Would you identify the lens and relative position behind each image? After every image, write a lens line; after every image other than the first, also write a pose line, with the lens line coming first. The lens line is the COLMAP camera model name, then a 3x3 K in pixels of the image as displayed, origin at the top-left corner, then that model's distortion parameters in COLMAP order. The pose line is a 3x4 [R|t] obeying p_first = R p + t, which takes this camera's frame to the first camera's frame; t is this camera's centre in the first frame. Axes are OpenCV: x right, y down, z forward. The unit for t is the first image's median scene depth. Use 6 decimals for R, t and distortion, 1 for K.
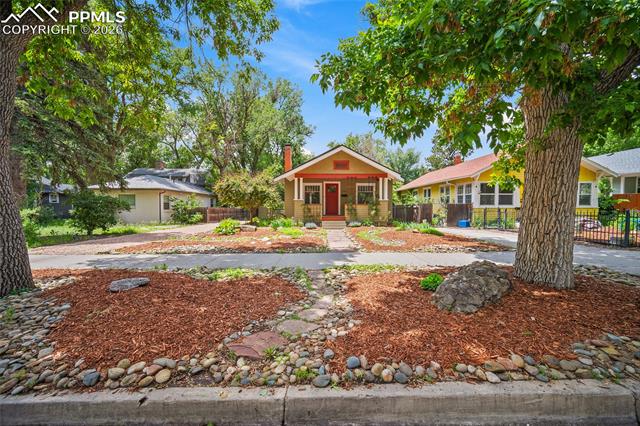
lens RADIAL K [[254.1, 0, 320.0], [0, 254.1, 213.0], [0, 0, 1]] dist [-0.001241, -0.000221]
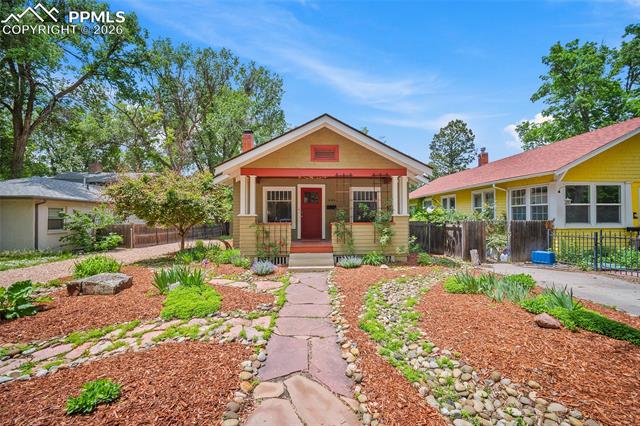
lens RADIAL K [[254.1, 0, 320.0], [0, 254.1, 213.0], [0, 0, 1]] dist [-0.001241, -0.000221]
pose [[0.999501, -0.003133, 0.031442, 0.054072], [0.004495, 0.999050, -0.043356, -0.031726], [-0.031276, 0.043476, 0.998565, 0.434695]]
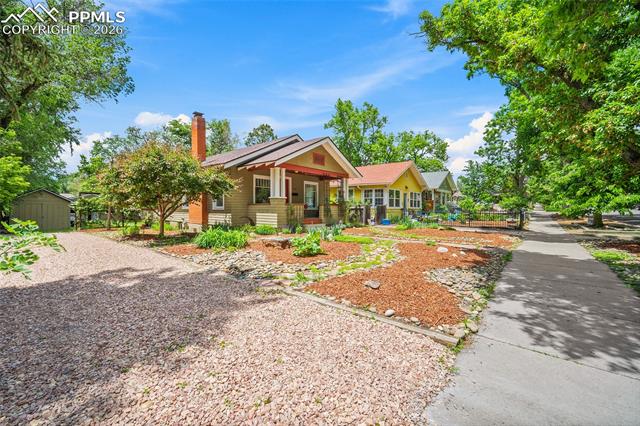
lens RADIAL K [[254.1, 0, 320.0], [0, 254.1, 213.0], [0, 0, 1]] dist [-0.001241, -0.000221]
pose [[0.655589, -0.012408, 0.755016, -0.554588], [0.012618, 0.999905, 0.005477, -0.009380], [-0.755012, 0.005936, 0.655684, 0.416312]]
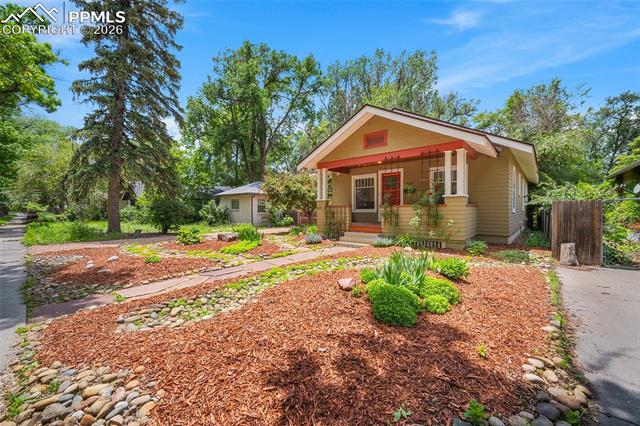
lens RADIAL K [[254.1, 0, 320.0], [0, 254.1, 213.0], [0, 0, 1]] dist [-0.001241, -0.000221]
pose [[0.755738, 0.007982, -0.654826, 0.365669], [-0.013934, 0.999895, -0.003893, -0.012401], [0.654726, 0.012067, 0.755770, 0.454857]]
